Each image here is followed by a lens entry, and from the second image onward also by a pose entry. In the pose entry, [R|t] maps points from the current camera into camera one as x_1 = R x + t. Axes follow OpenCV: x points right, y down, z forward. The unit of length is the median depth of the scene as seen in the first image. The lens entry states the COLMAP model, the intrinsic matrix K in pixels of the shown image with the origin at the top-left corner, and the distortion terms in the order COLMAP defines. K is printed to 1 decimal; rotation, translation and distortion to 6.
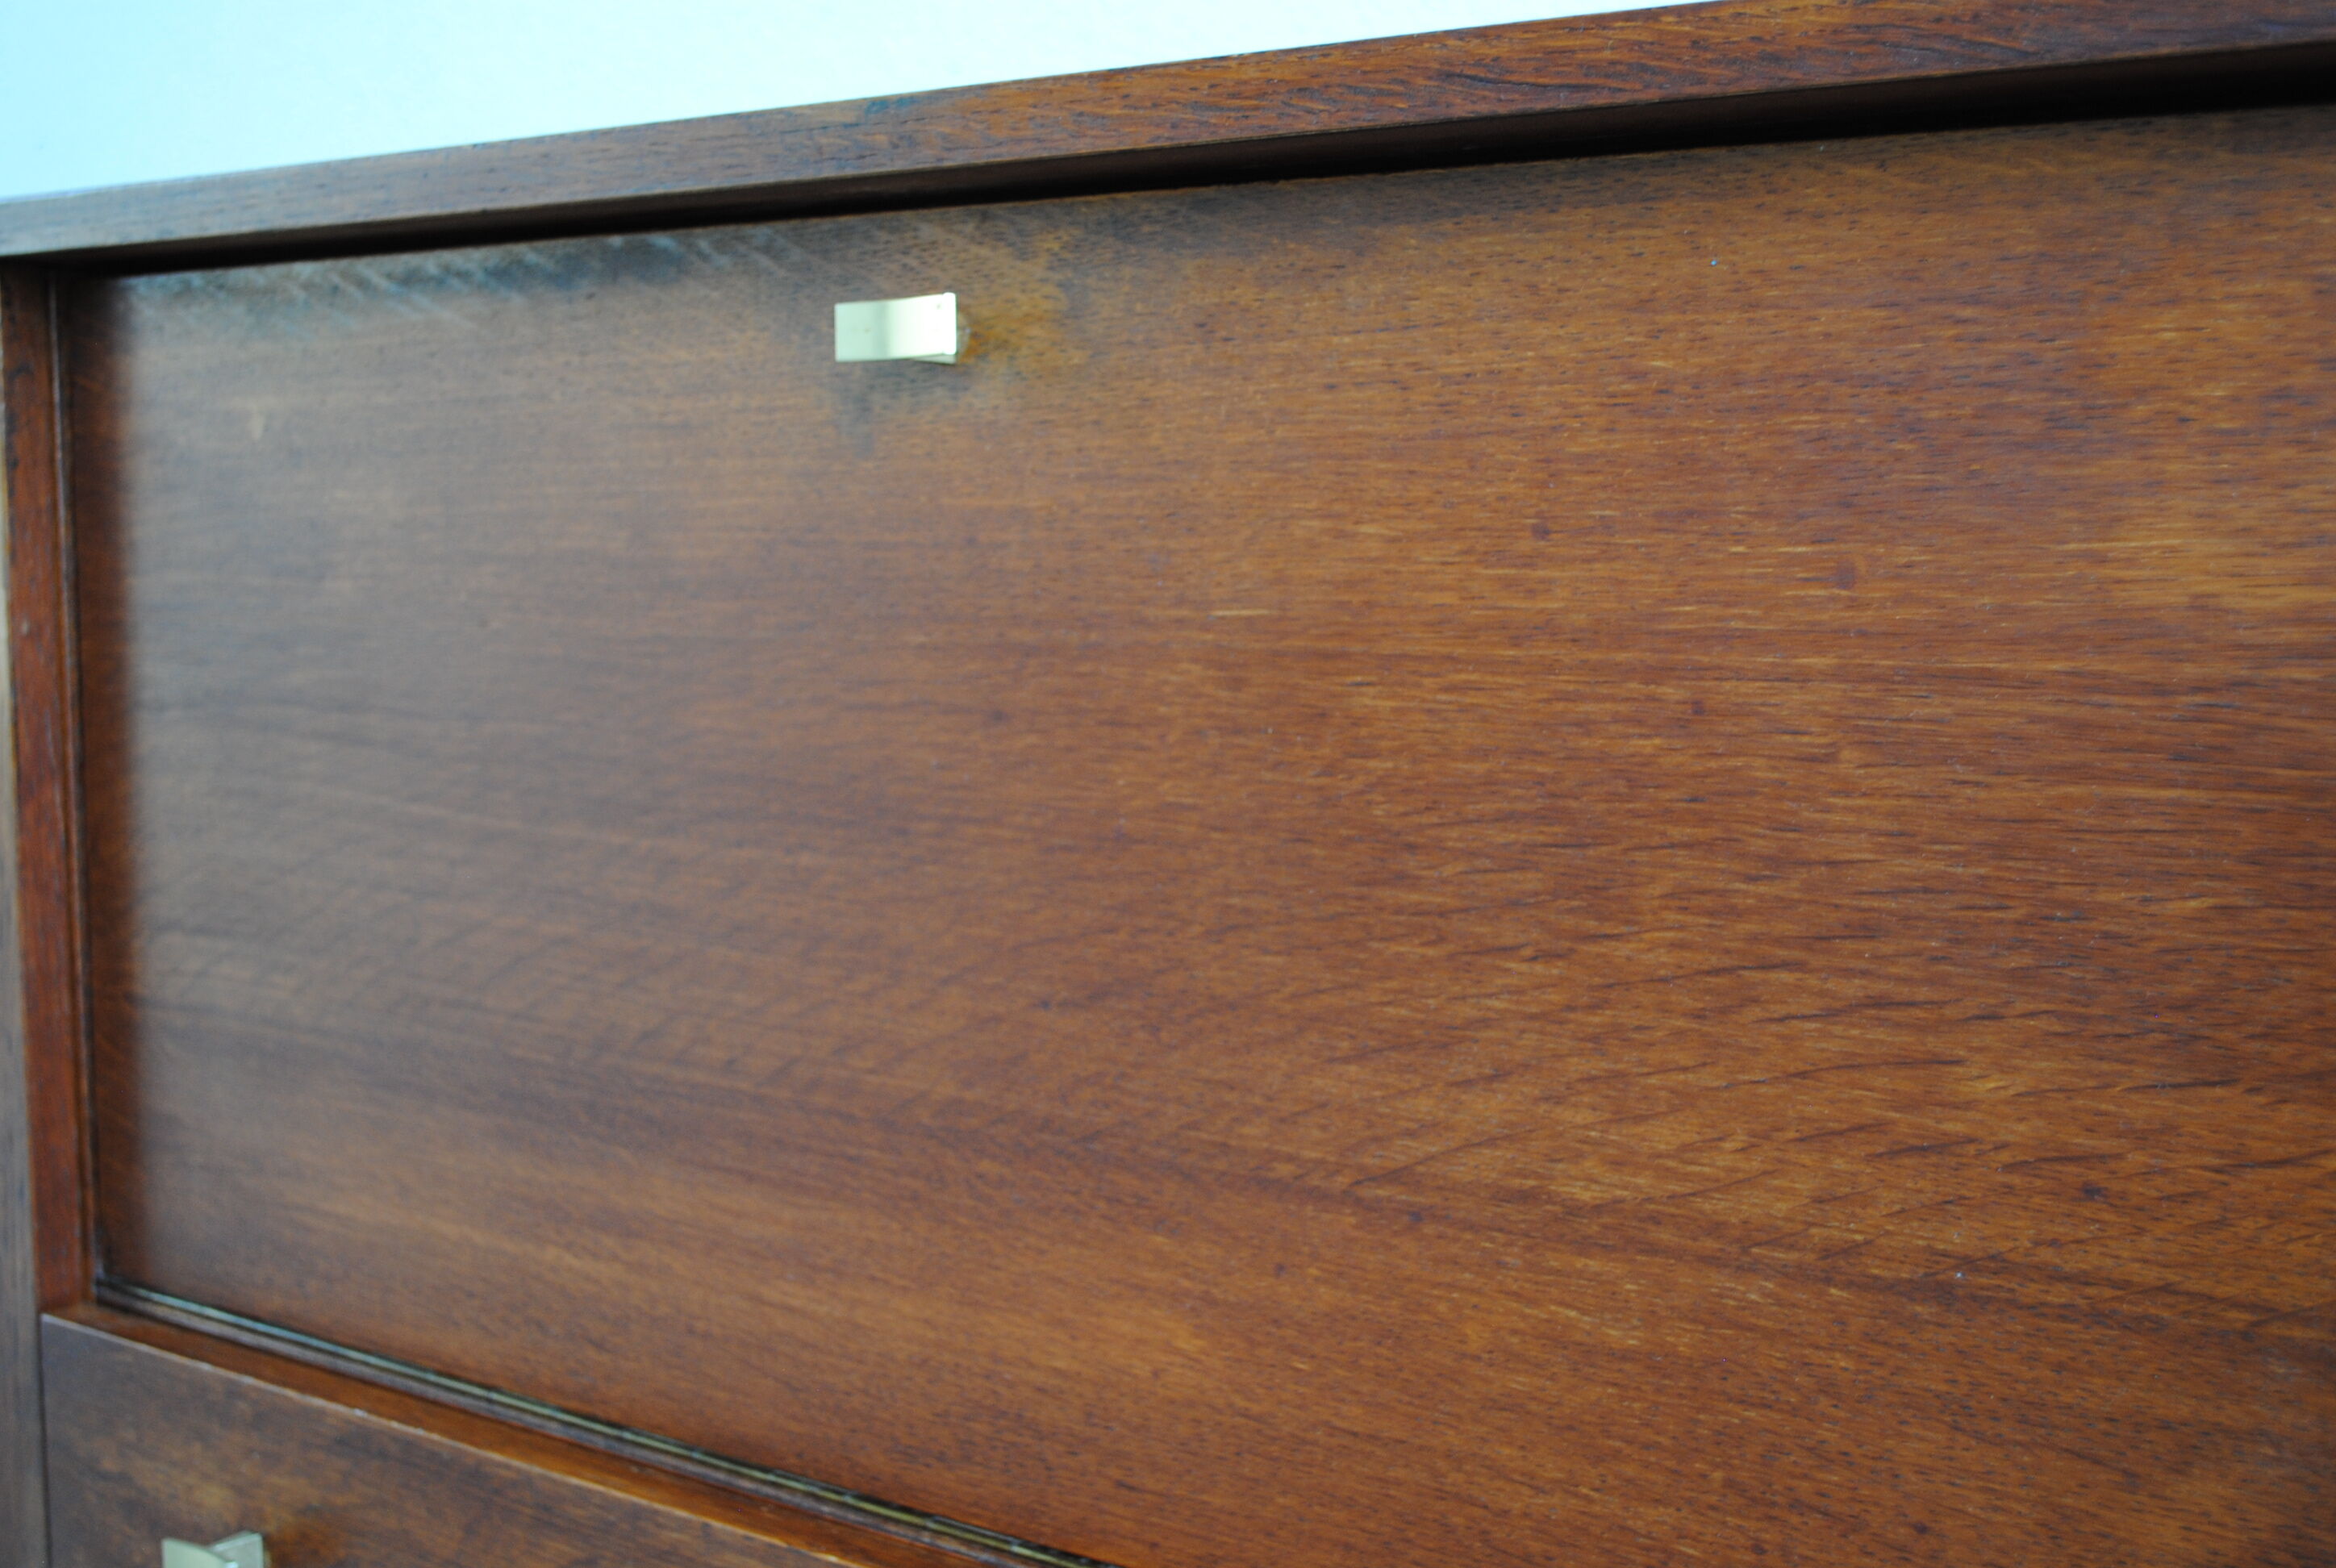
lens RADIAL K [[2557.1, 0, 1234.2], [0, 2557.1, 787.3], [0, 0, 1]] dist [-0.048276, 0.000000]
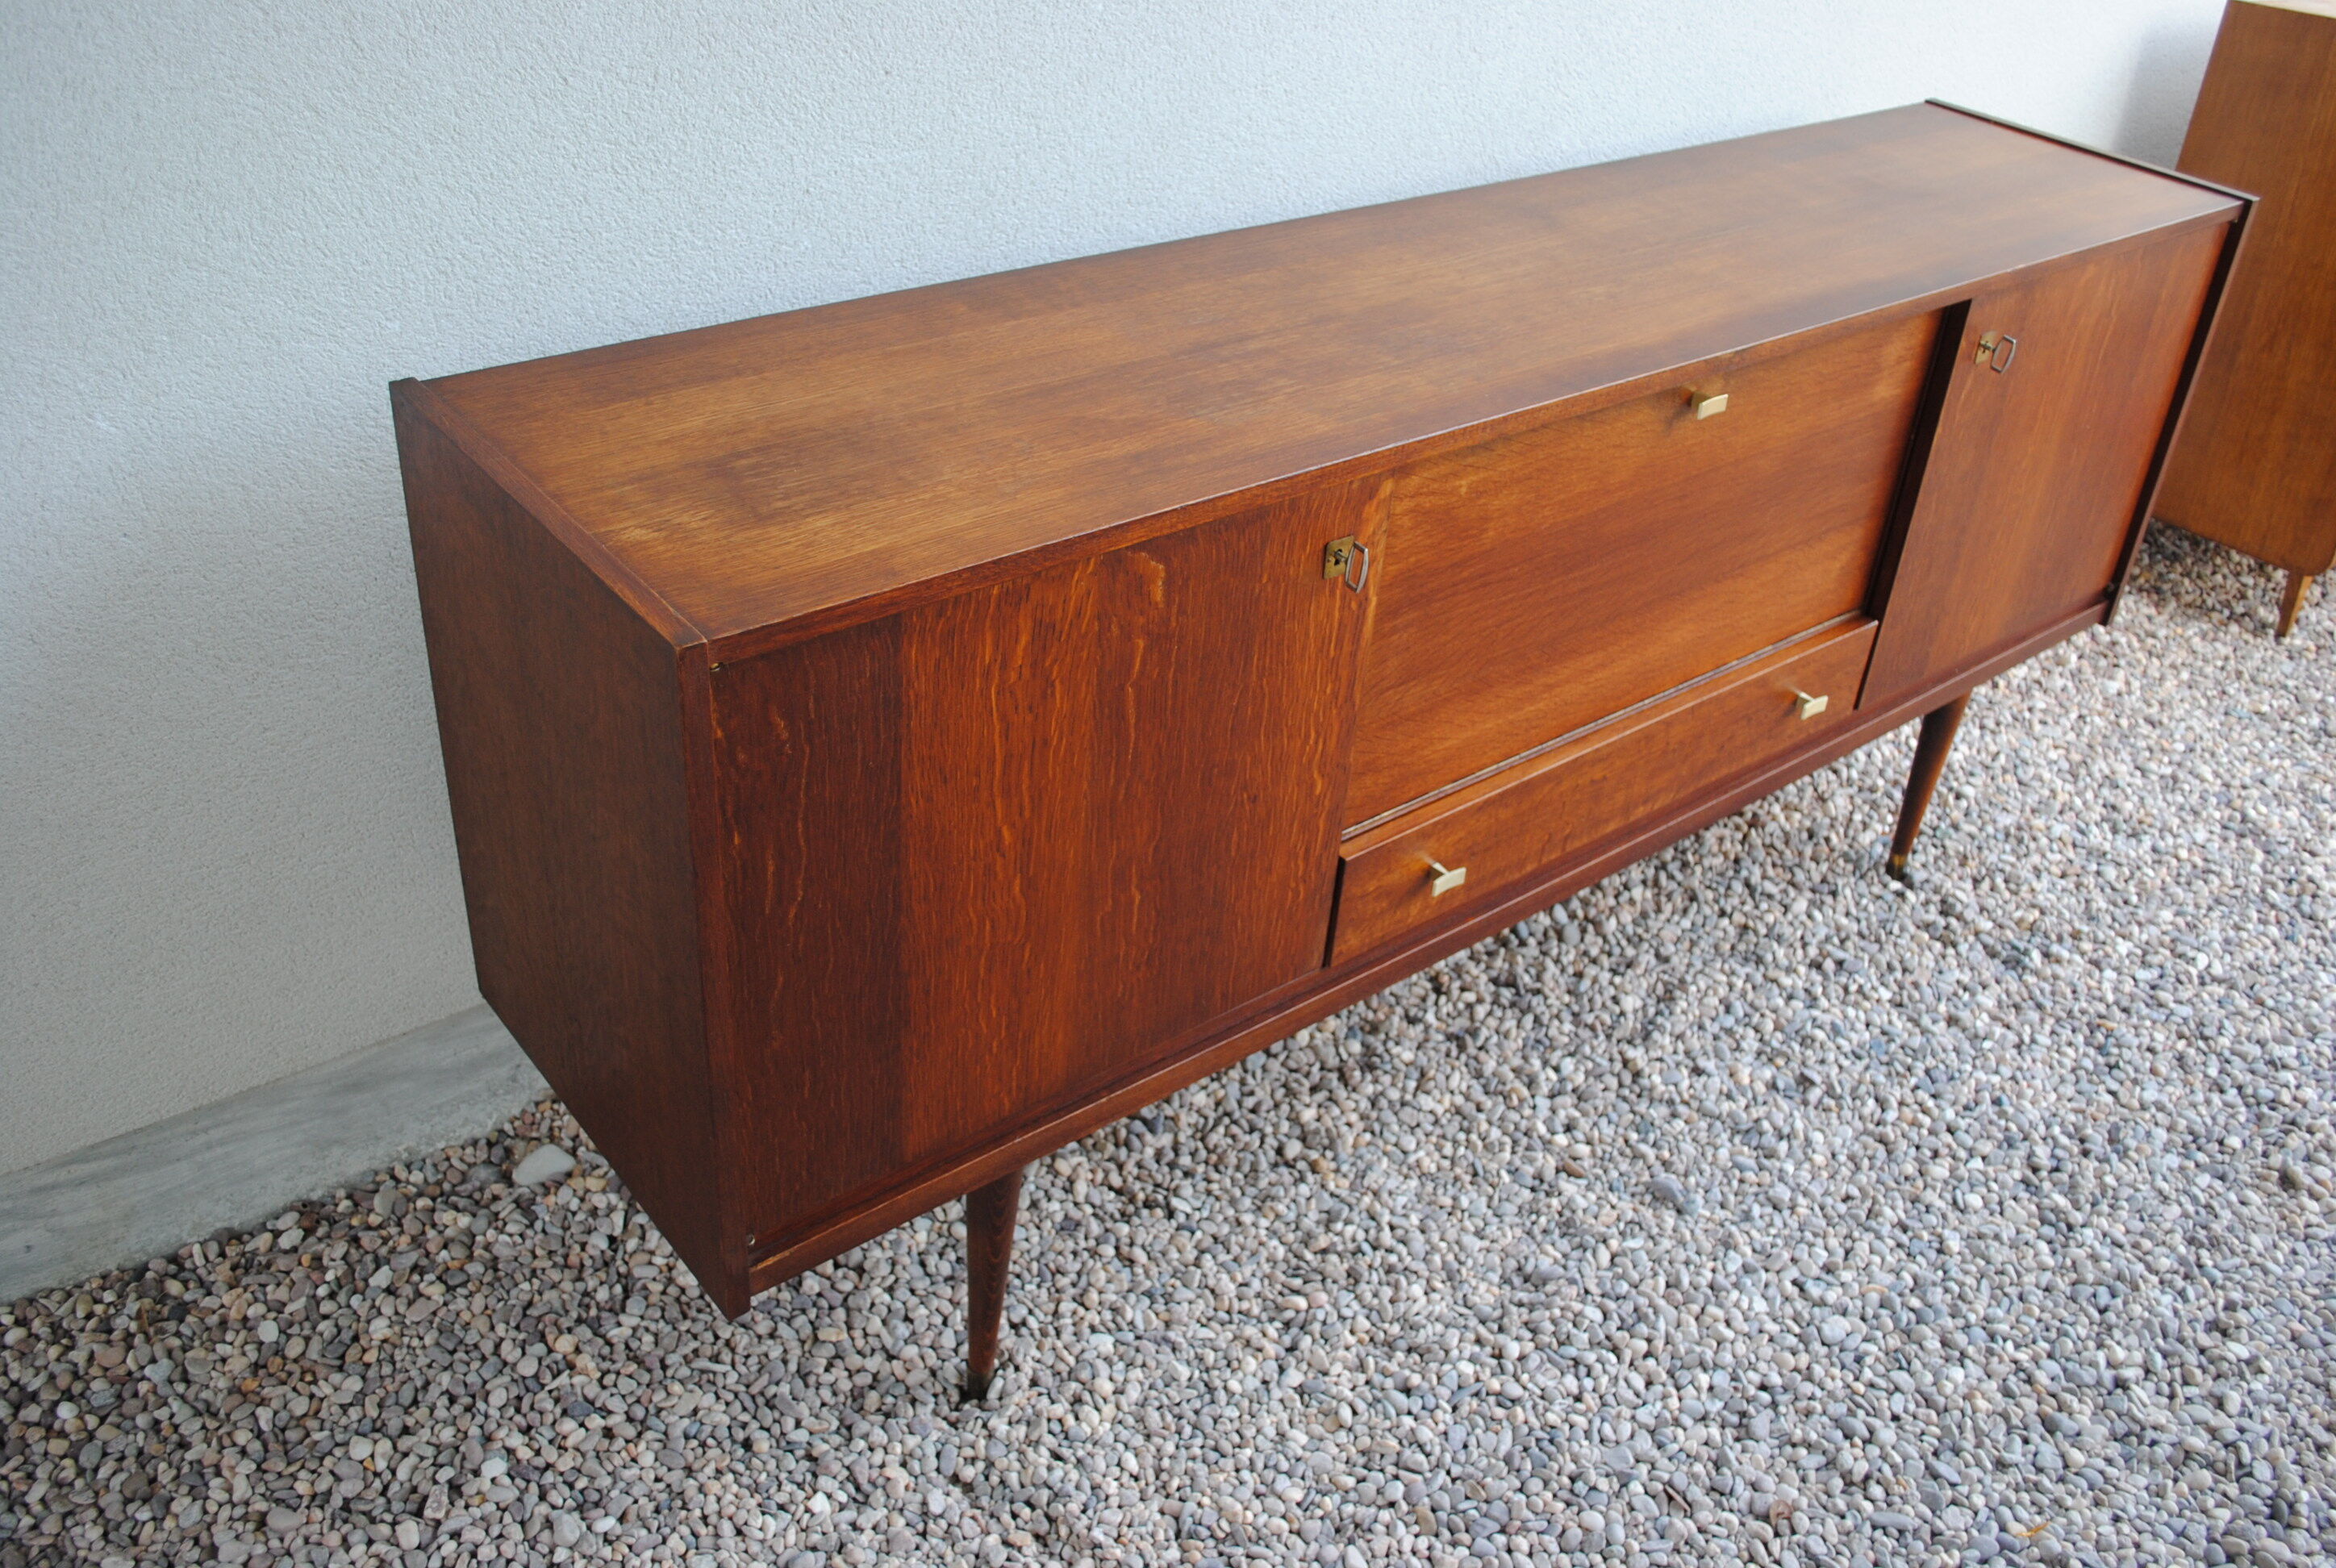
lens RADIAL K [[2039.9, 0, 1205.1], [0, 2039.9, 779.4], [0, 0, 1]] dist [-0.072680, 0.001072]
pose [[0.290514, -0.516603, 0.805433, -2.883142], [0.014155, 0.843965, 0.536211, -1.270624], [-0.956766, -0.144376, 0.252496, 0.922110]]
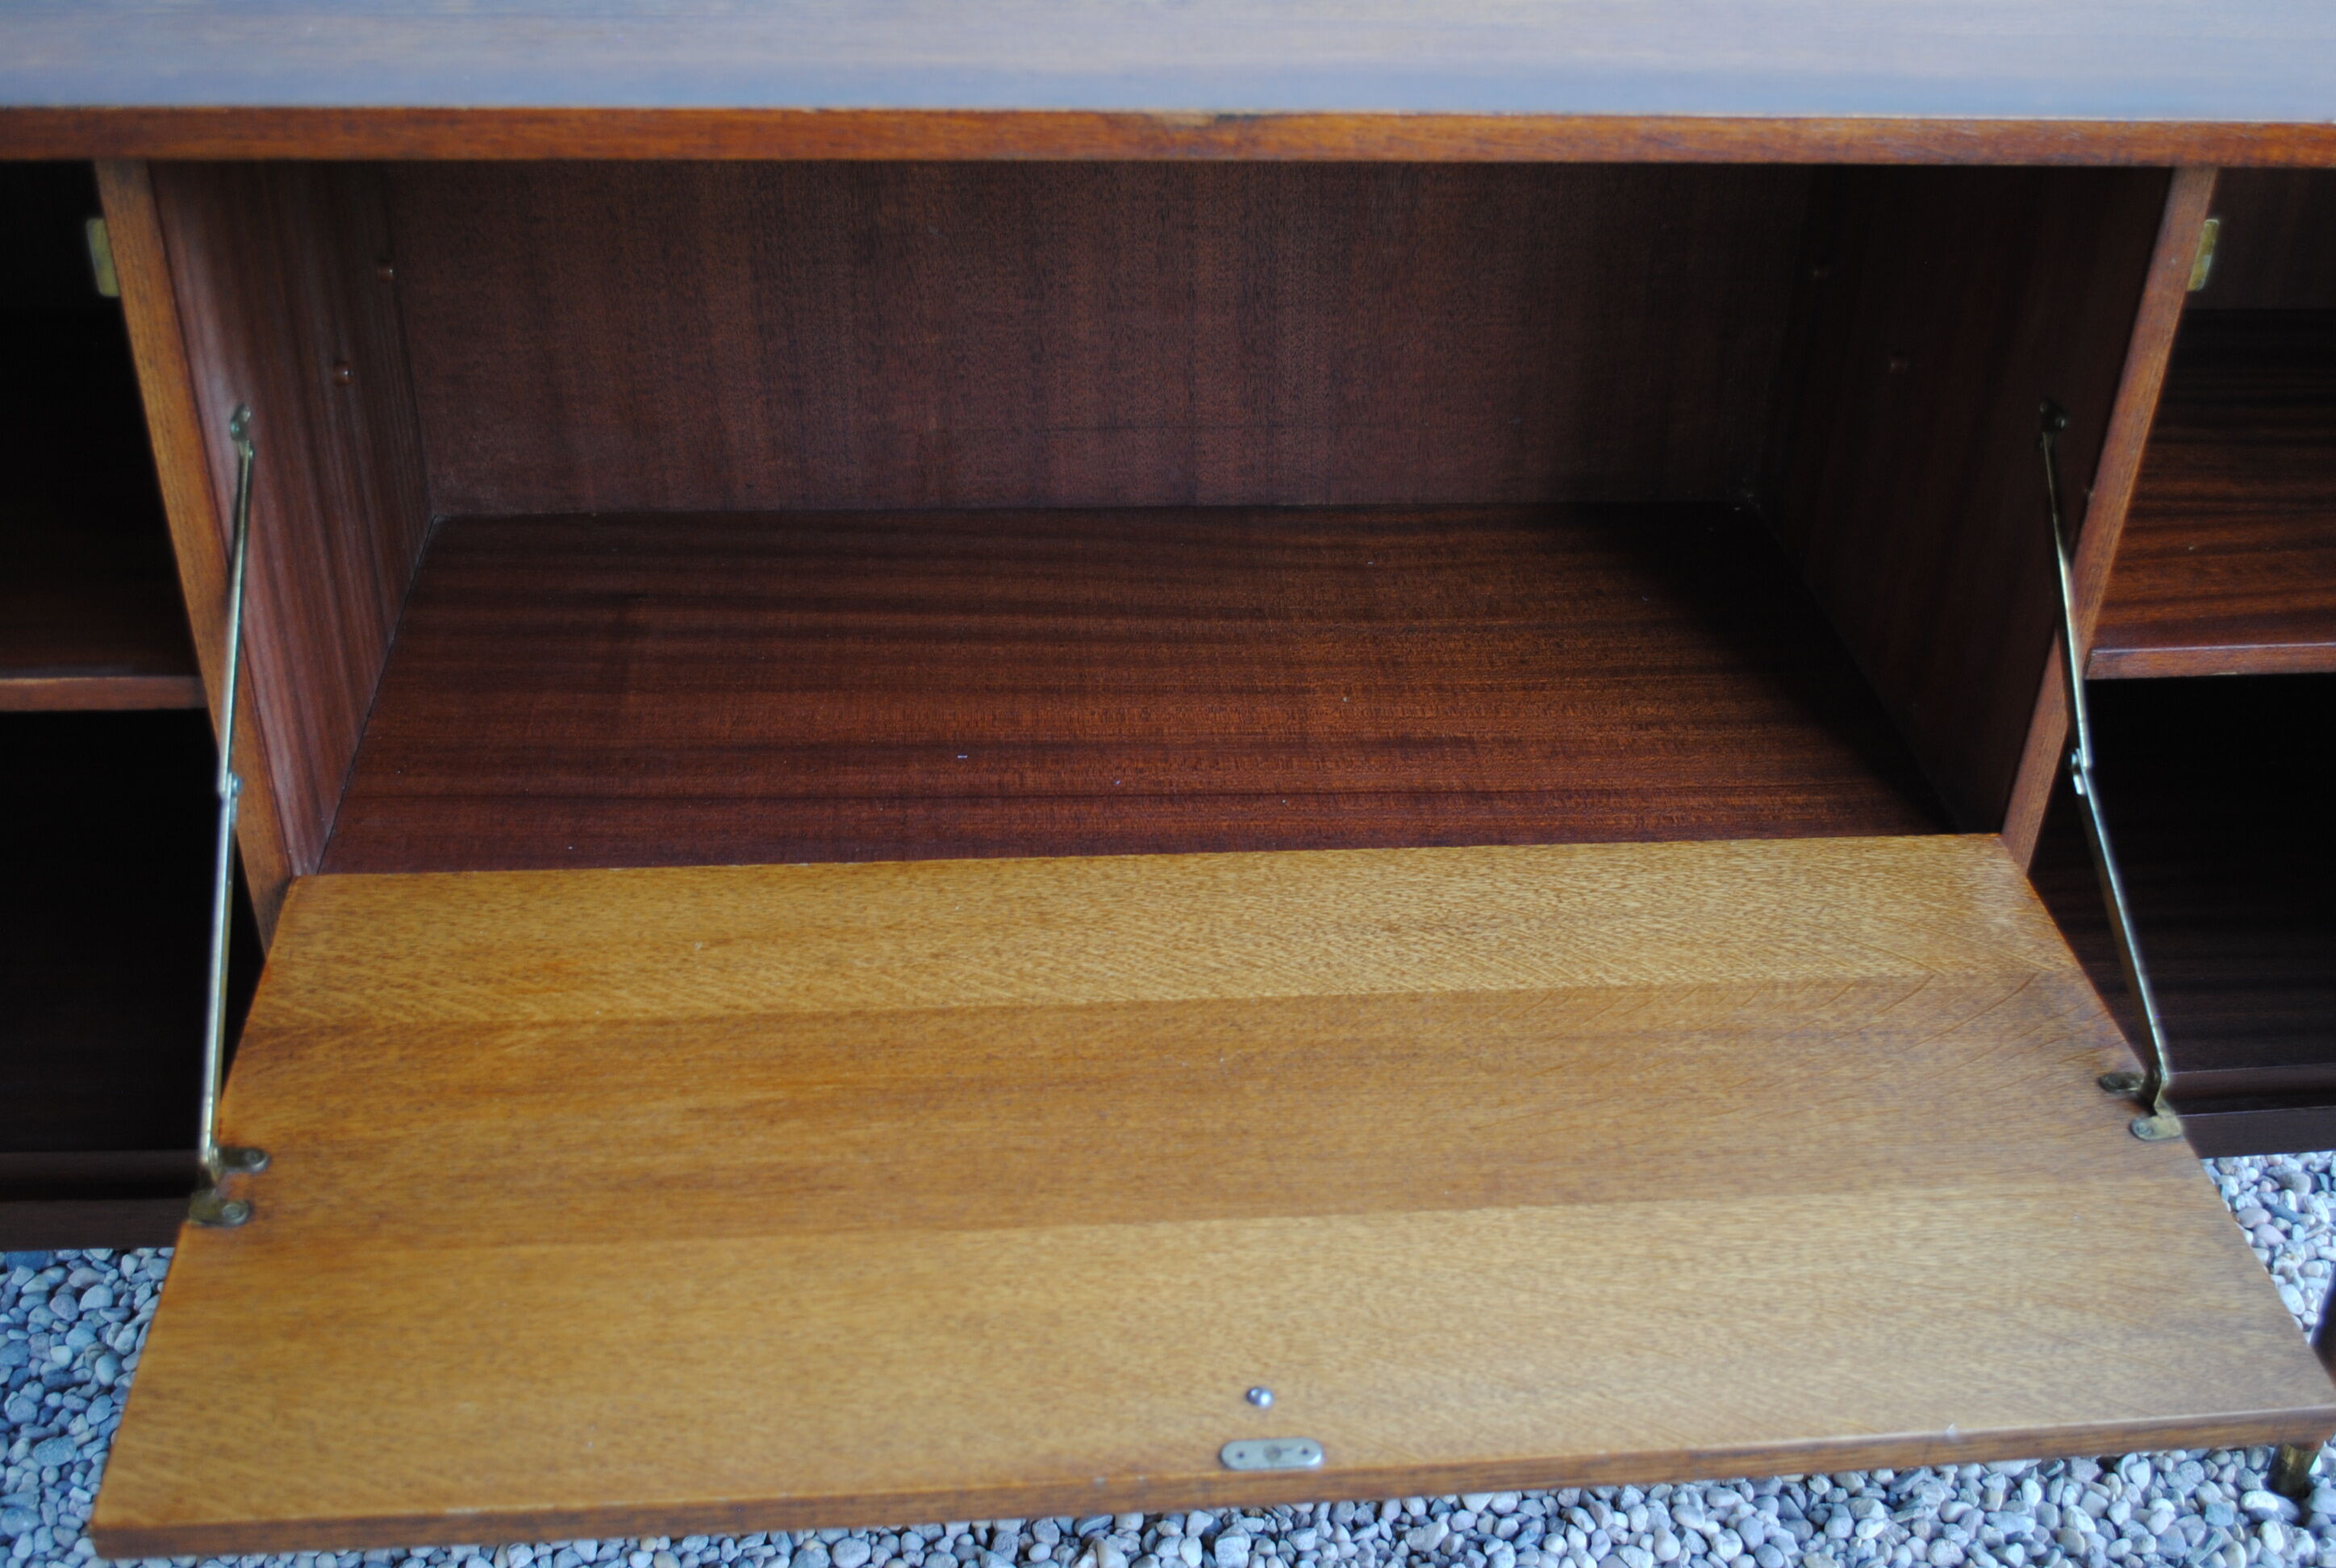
lens RADIAL K [[2468.8, 0, 1199.1], [0, 2468.8, 764.9], [0, 0, 1]] dist [-0.059601, 0.000000]
pose [[0.773454, -0.332791, 0.539461, -1.064088], [0.028121, 0.868262, 0.495308, -0.657440], [-0.633228, -0.367928, 0.680919, -0.112502]]
